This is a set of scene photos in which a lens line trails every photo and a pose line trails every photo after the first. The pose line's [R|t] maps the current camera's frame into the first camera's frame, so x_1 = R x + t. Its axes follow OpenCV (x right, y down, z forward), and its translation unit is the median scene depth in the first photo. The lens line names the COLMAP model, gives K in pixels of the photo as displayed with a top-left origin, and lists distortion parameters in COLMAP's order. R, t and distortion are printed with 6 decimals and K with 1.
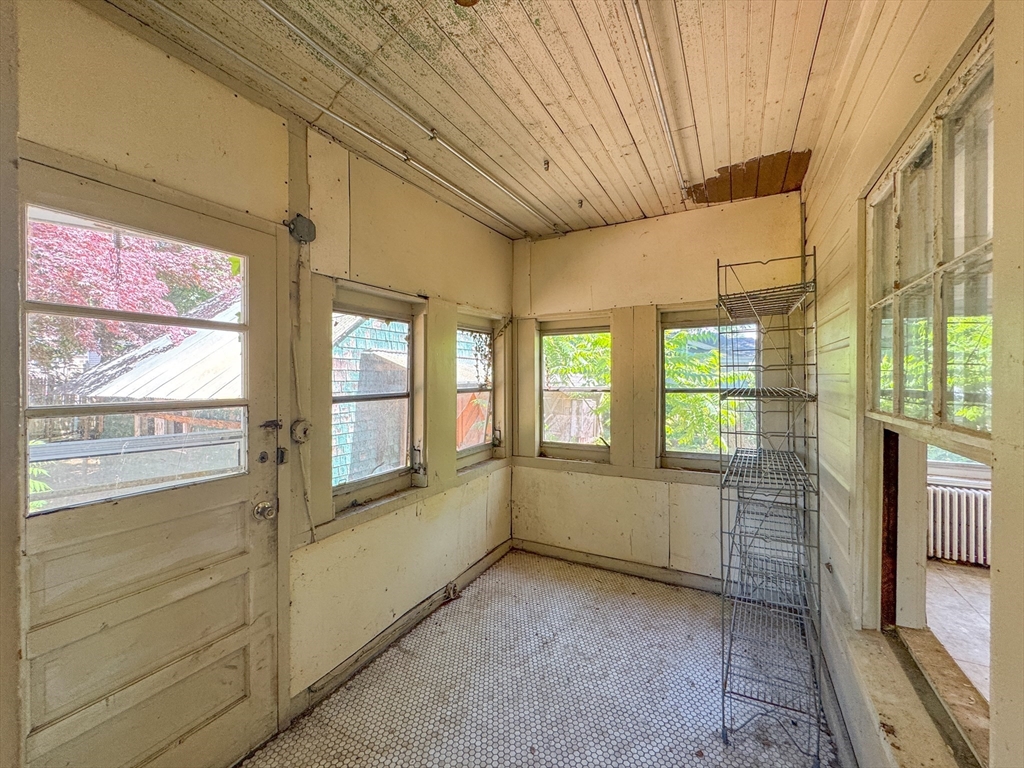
lens RADIAL K [[413.8, 0, 516.0], [0, 413.8, 380.1], [0, 0, 1]] dist [-0.001858, 0.000214]
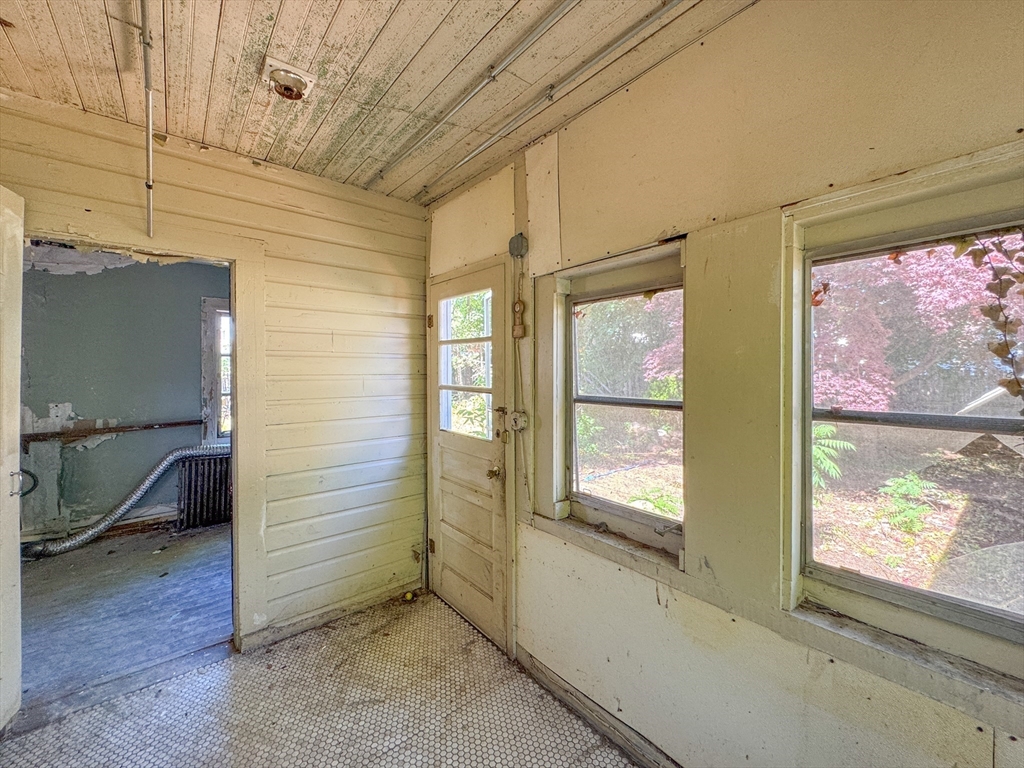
lens RADIAL K [[413.8, 0, 516.0], [0, 413.8, 380.1], [0, 0, 1]] dist [-0.001858, 0.000214]
pose [[-0.371139, 0.012973, -0.928487, 0.538631], [-0.021145, 0.999525, 0.022417, -0.015049], [0.928337, 0.027953, -0.370688, 1.366690]]
